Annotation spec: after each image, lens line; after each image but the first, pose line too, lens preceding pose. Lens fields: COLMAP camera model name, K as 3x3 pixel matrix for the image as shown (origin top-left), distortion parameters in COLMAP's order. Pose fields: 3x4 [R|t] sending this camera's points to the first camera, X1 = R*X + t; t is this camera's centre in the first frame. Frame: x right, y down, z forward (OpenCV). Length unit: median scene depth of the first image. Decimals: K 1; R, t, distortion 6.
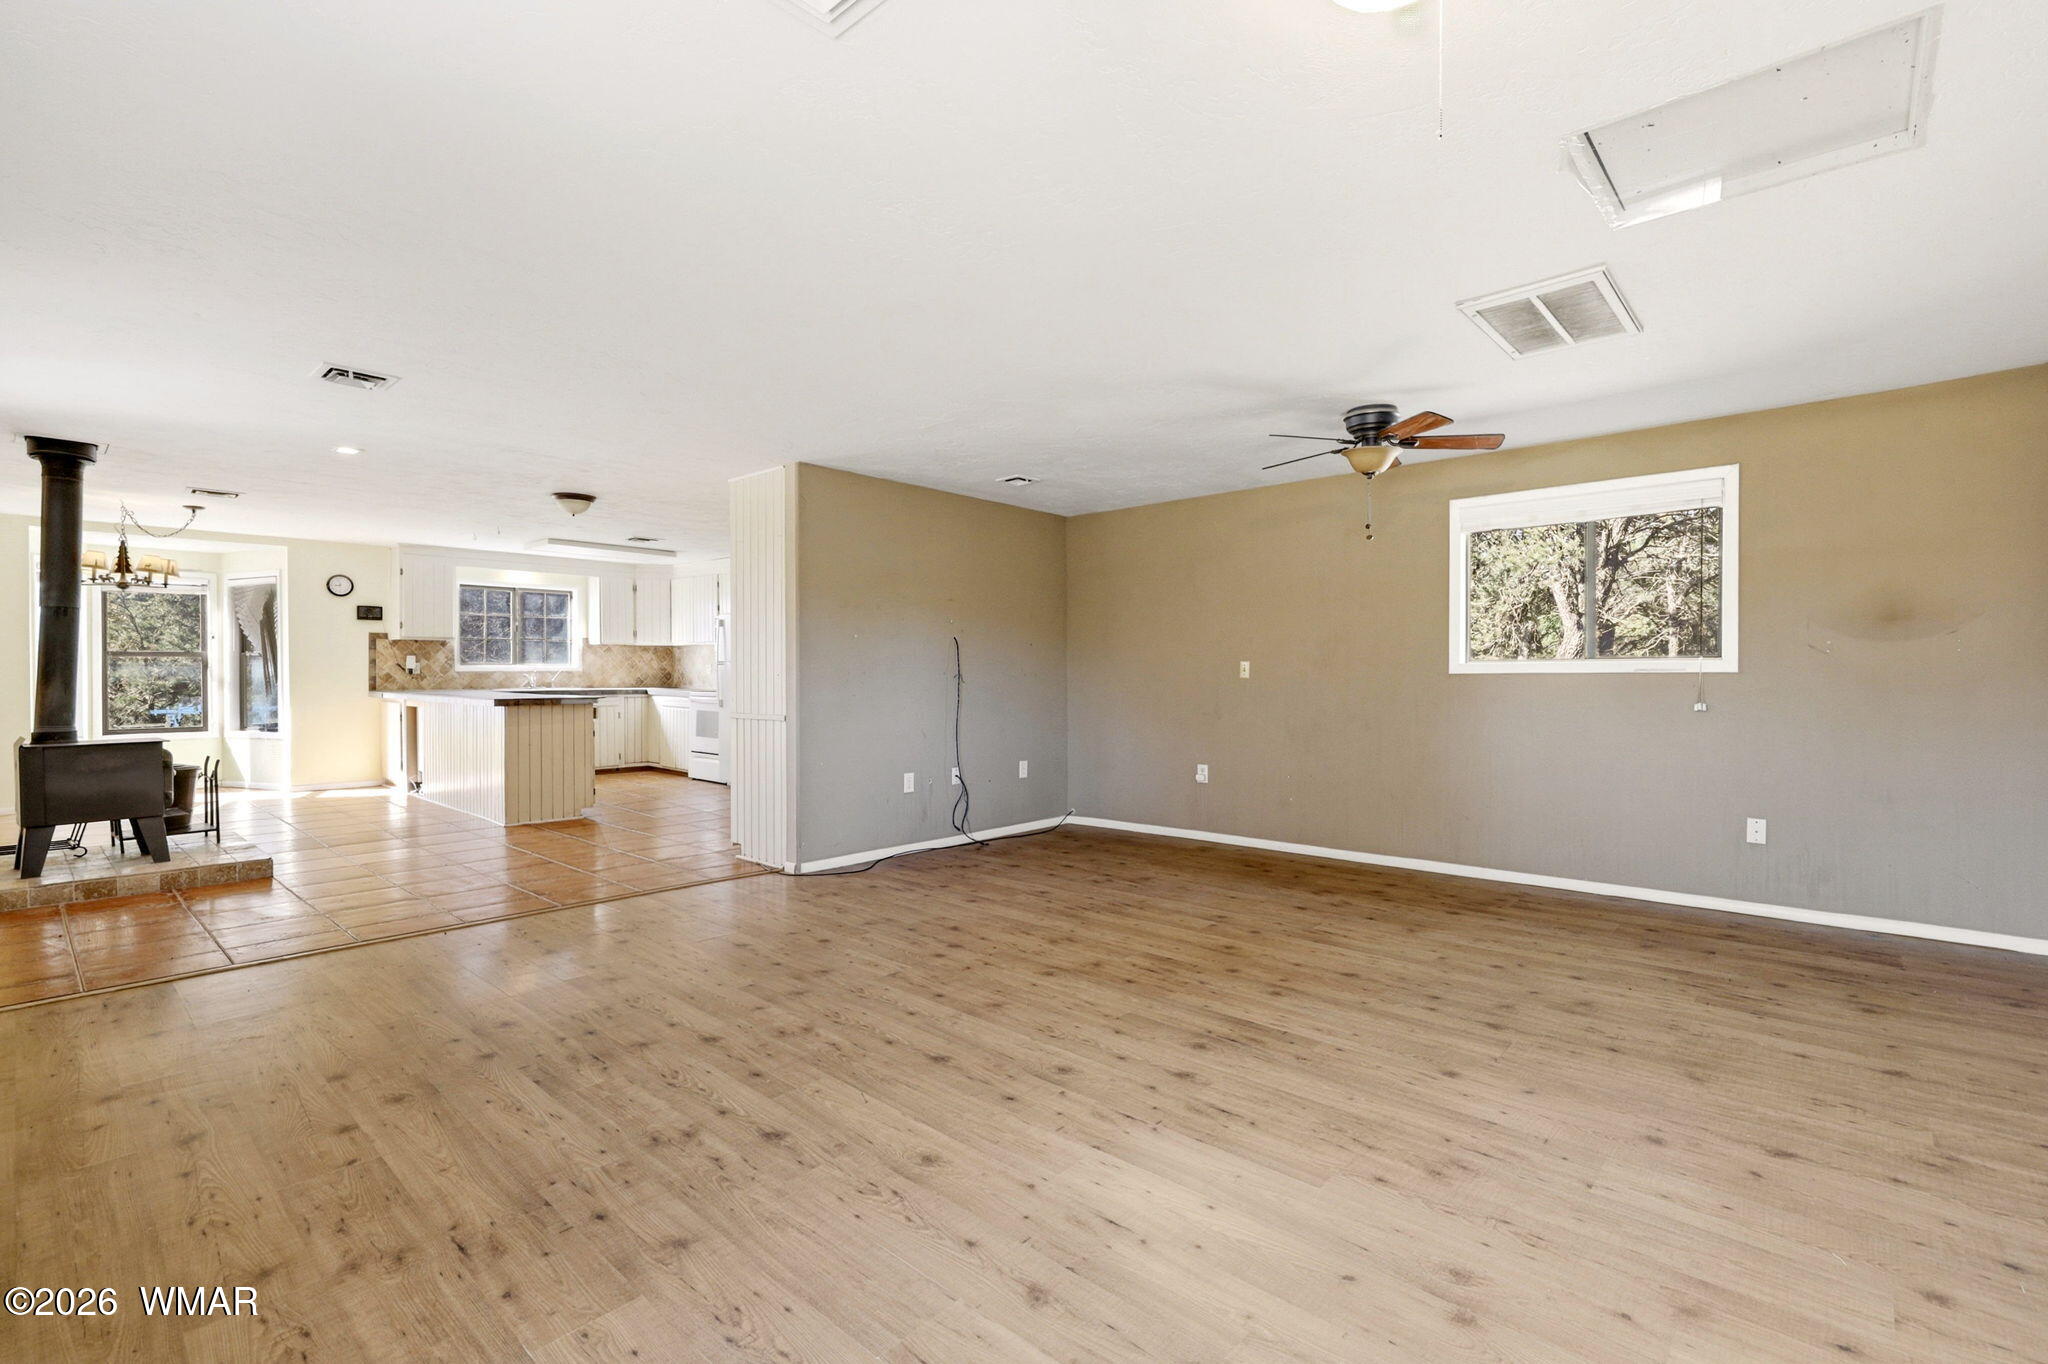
lens RADIAL K [[913.6, 0, 1036.9], [0, 913.6, 685.8], [0, 0, 1]] dist [0.002080, -0.000485]
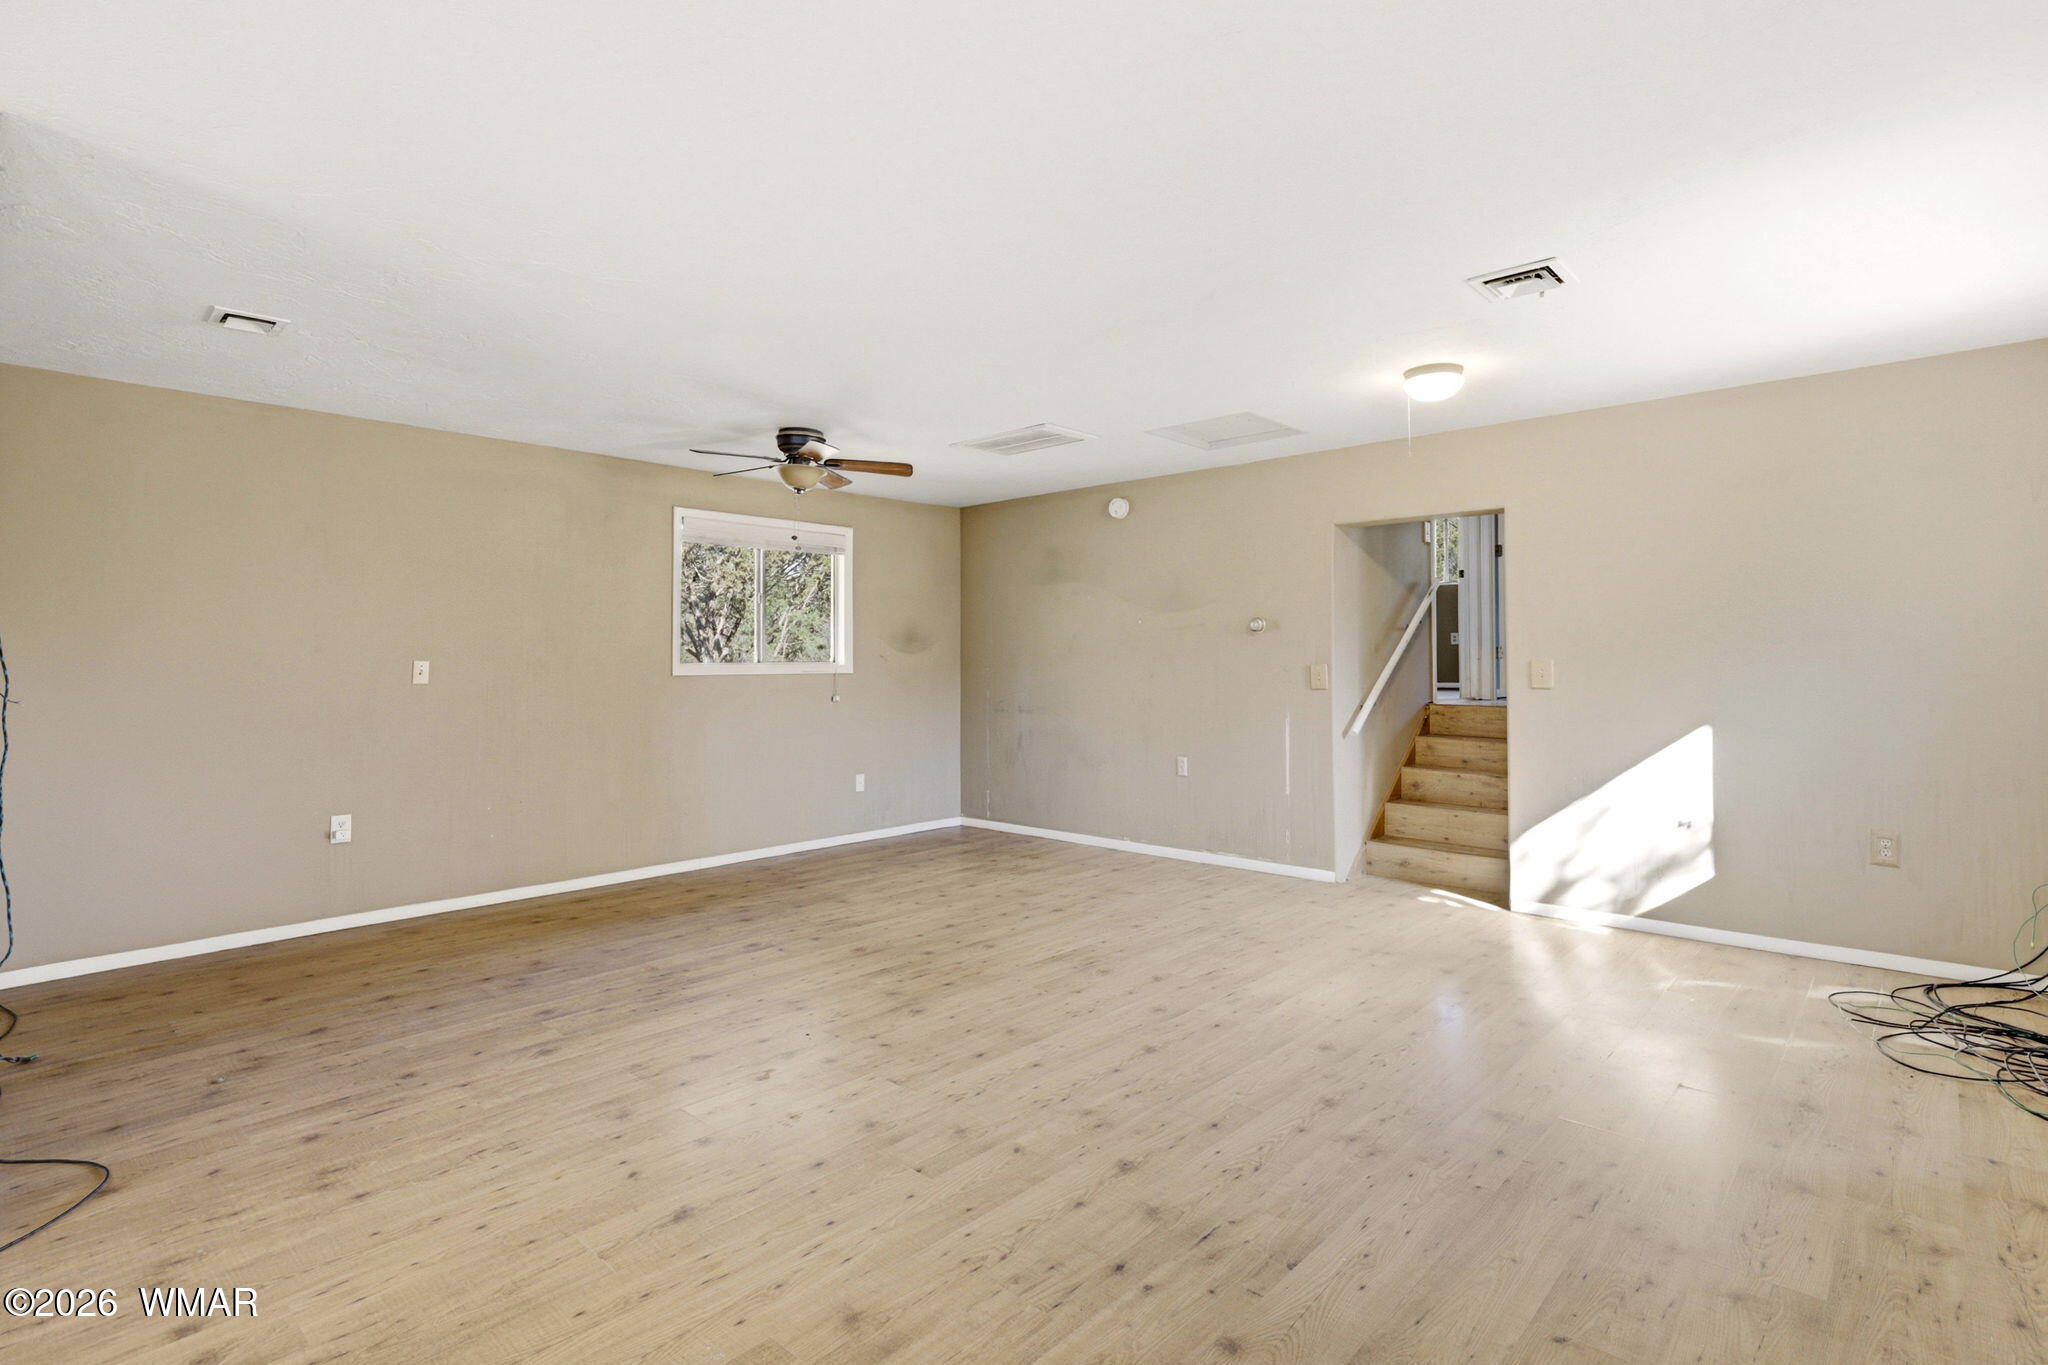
lens RADIAL K [[1001.4, 0, 1022.0], [0, 1001.4, 670.0], [0, 0, 1]] dist [-0.000581, -0.000009]
pose [[0.014286, -0.000953, 0.999897, -0.858293], [0.020660, 0.999786, 0.000657, -0.017012], [-0.999684, 0.020649, 0.014303, 0.774543]]
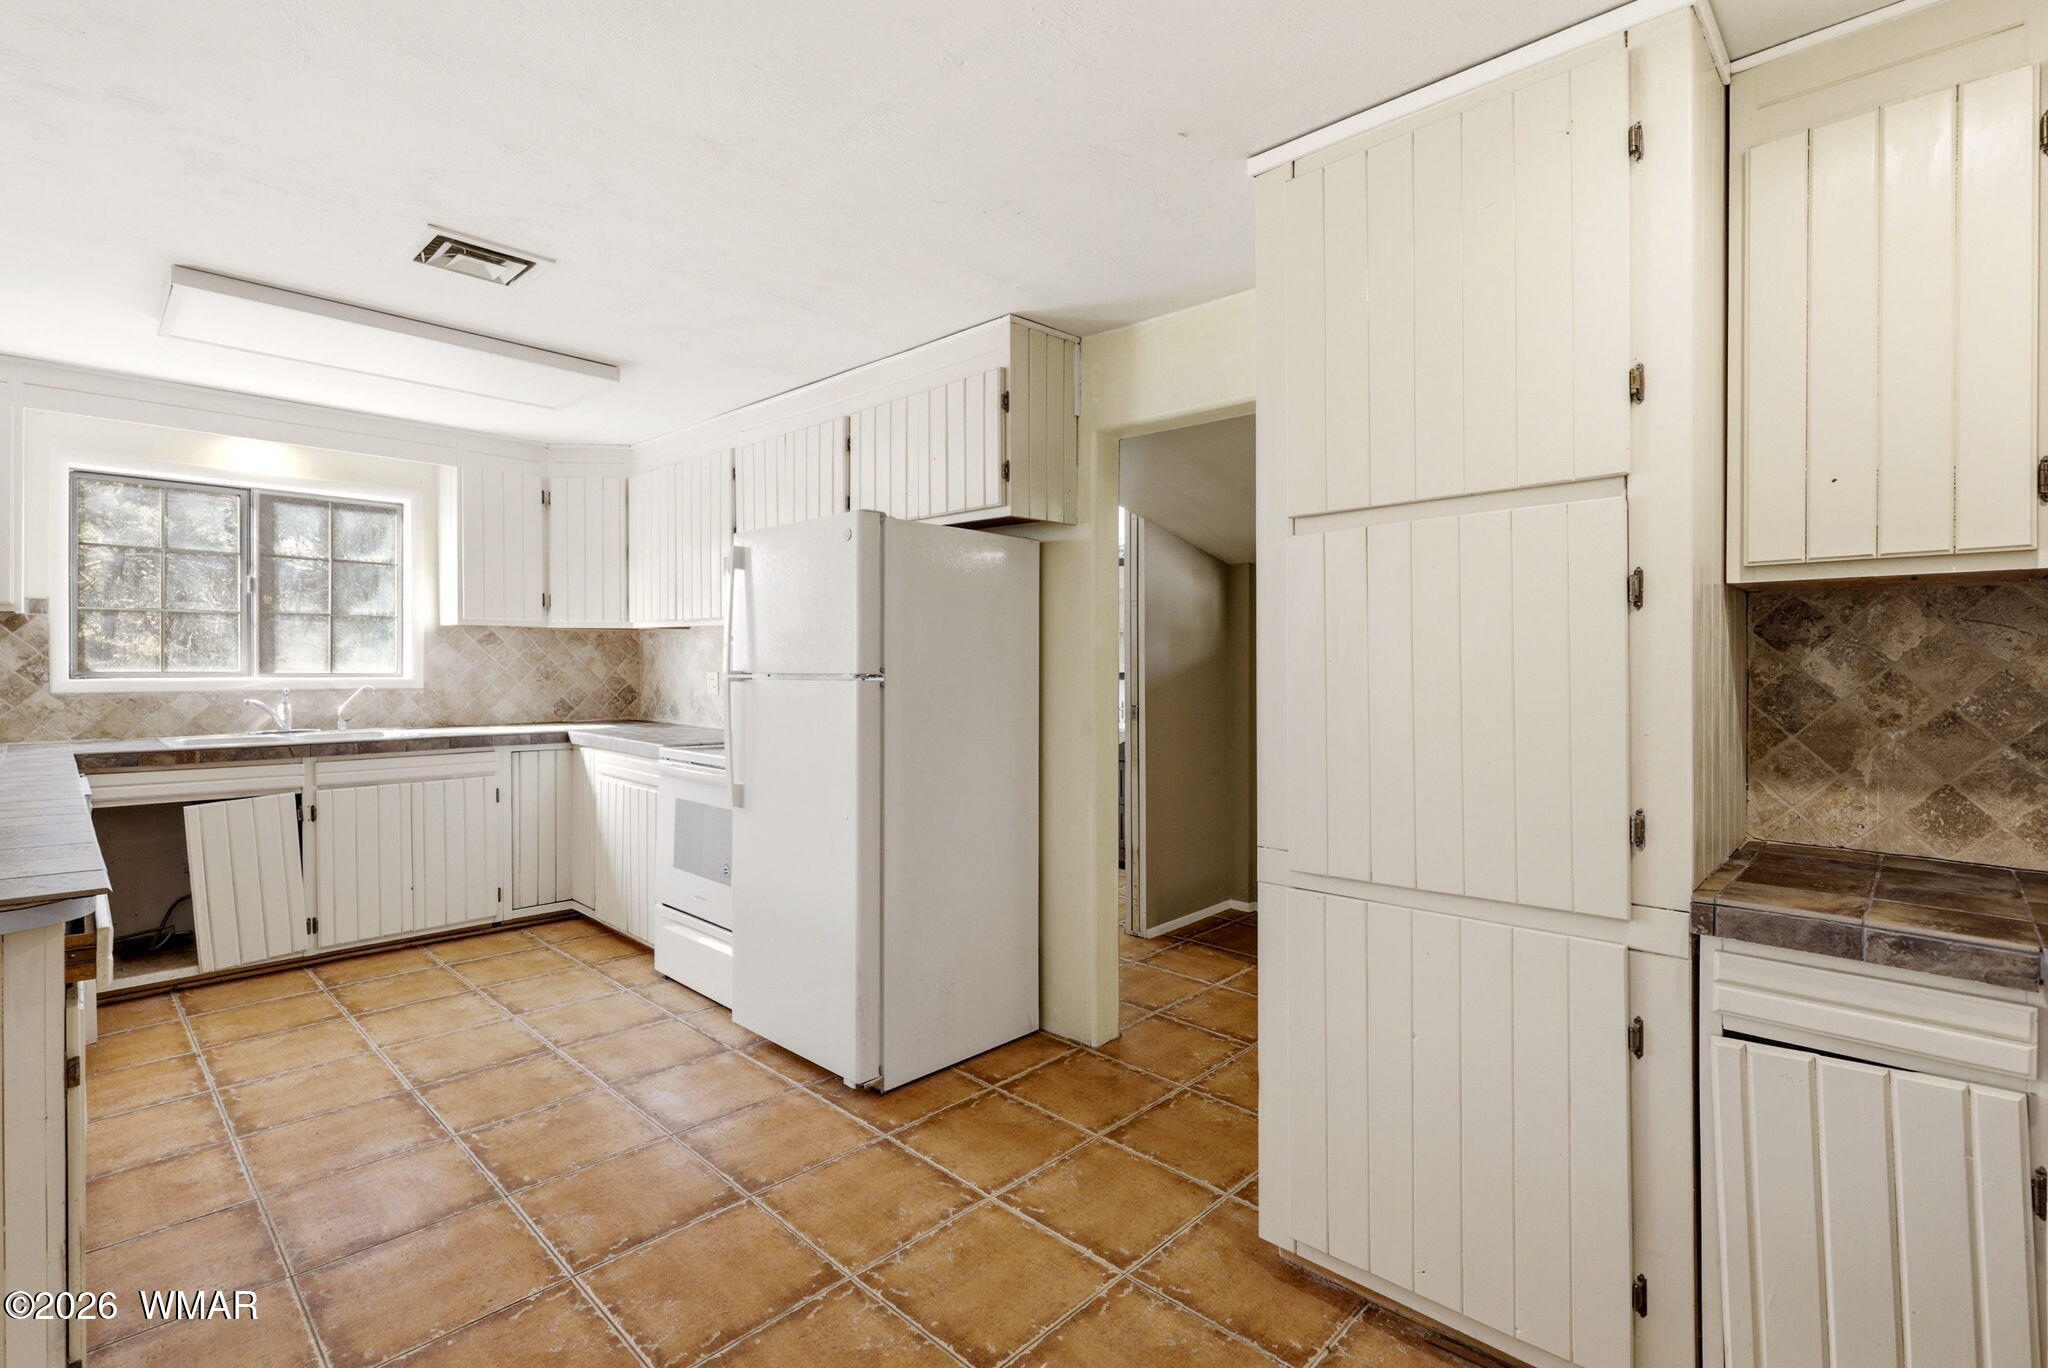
lens RADIAL K [[949.9, 0, 1024.9], [0, 949.9, 674.7], [0, 0, 1]] dist [0.003973, -0.000063]
pose [[0.998807, 0.002576, -0.048774, -0.510730], [-0.002750, 0.999990, -0.003506, -0.056248], [0.048764, 0.003636, 0.998804, 1.497313]]
